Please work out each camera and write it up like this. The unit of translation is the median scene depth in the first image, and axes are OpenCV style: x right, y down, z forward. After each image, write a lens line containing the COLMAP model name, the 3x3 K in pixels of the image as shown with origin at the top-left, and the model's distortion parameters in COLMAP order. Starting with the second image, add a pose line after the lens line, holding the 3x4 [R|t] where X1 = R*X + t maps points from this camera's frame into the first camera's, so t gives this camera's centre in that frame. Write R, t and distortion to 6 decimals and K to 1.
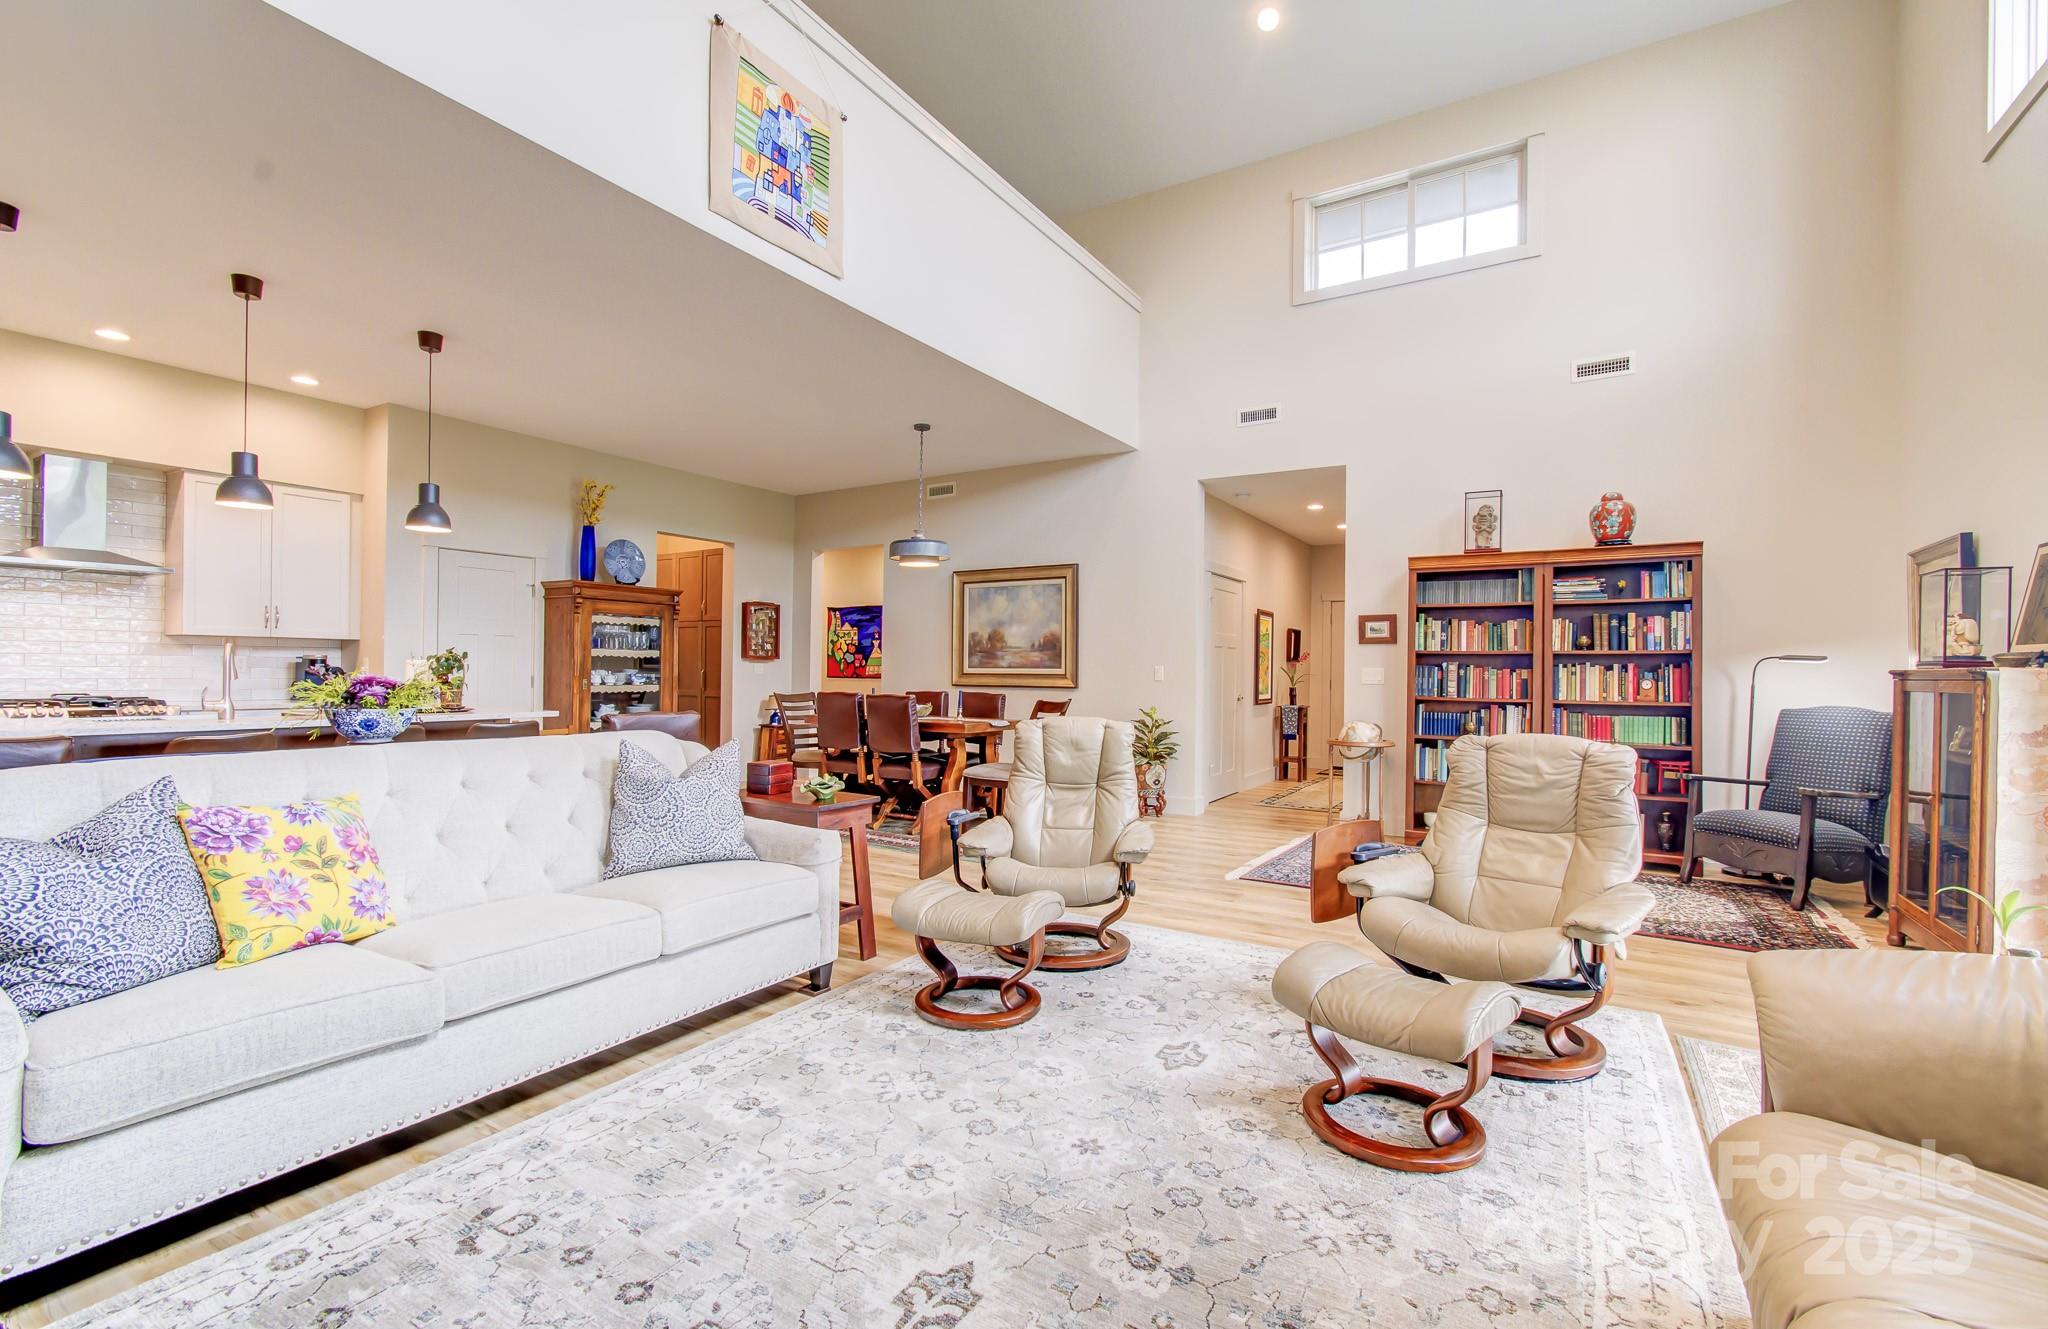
lens RADIAL K [[890.6, 0, 1024.0], [0, 890.6, 664.5], [0, 0, 1]] dist [0.000129, 0.000137]
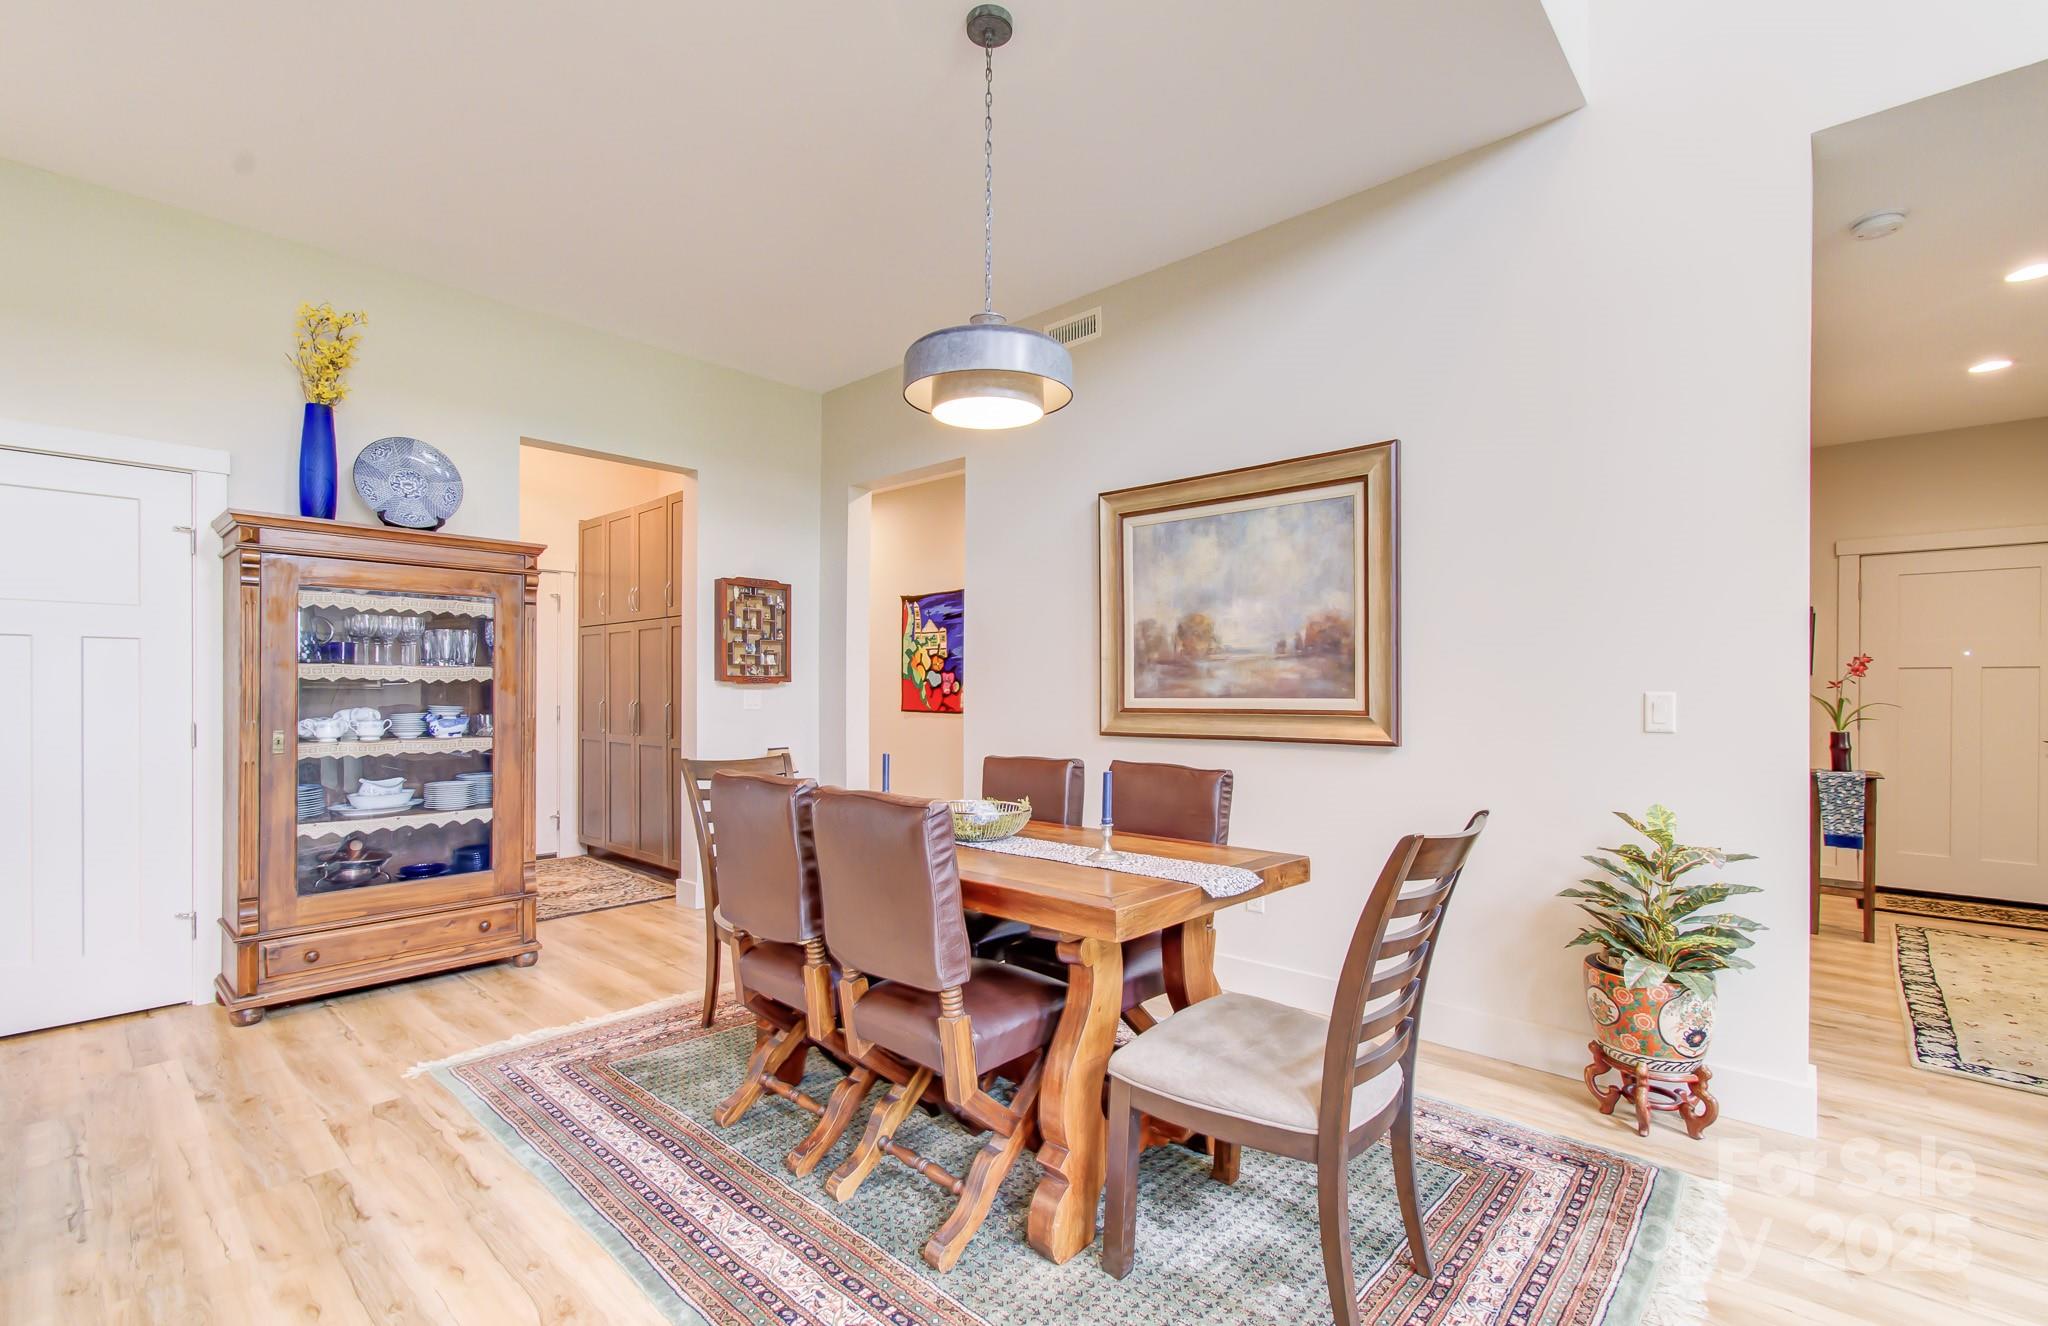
lens RADIAL K [[901.1, 0, 1021.7], [0, 901.1, 664.2], [0, 0, 1]] dist [0.002437, 0.000448]
pose [[0.980759, -0.014077, -0.194716, -0.036923], [0.009112, 0.999611, -0.026368, -0.001988], [0.195011, 0.024087, 0.980505, 0.685823]]
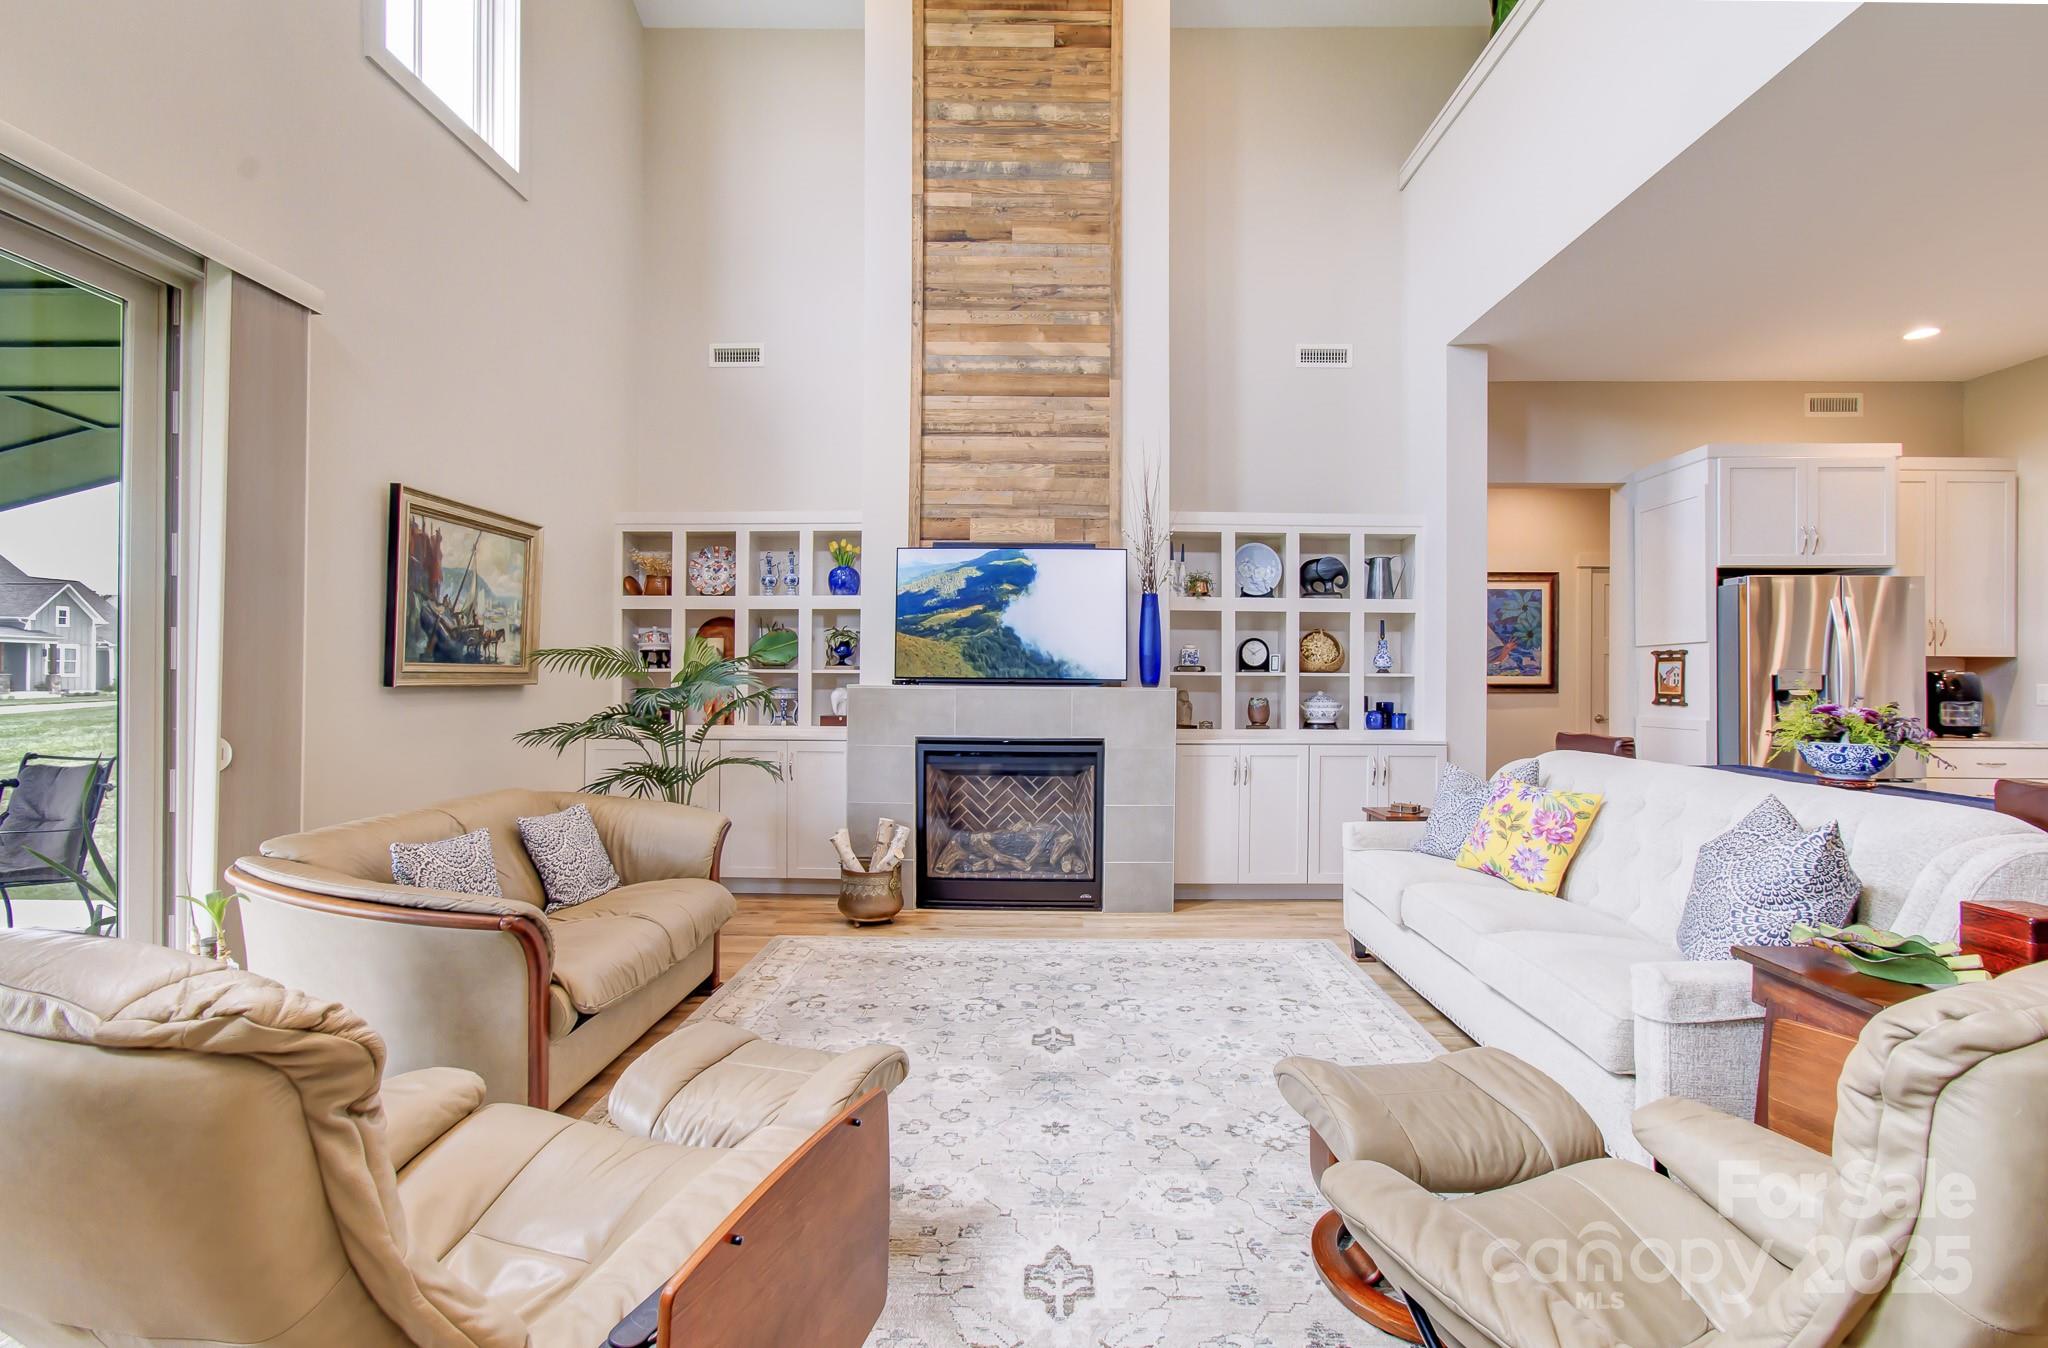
lens RADIAL K [[921.2, 0, 1034.7], [0, 921.2, 678.1], [0, 0, 1]] dist [-0.029851, 0.045833]
pose [[-0.859133, -0.015984, -0.511503, 0.225515], [-0.013057, 0.999871, -0.009315, 0.001287], [0.511586, -0.001324, -0.859231, 0.651680]]
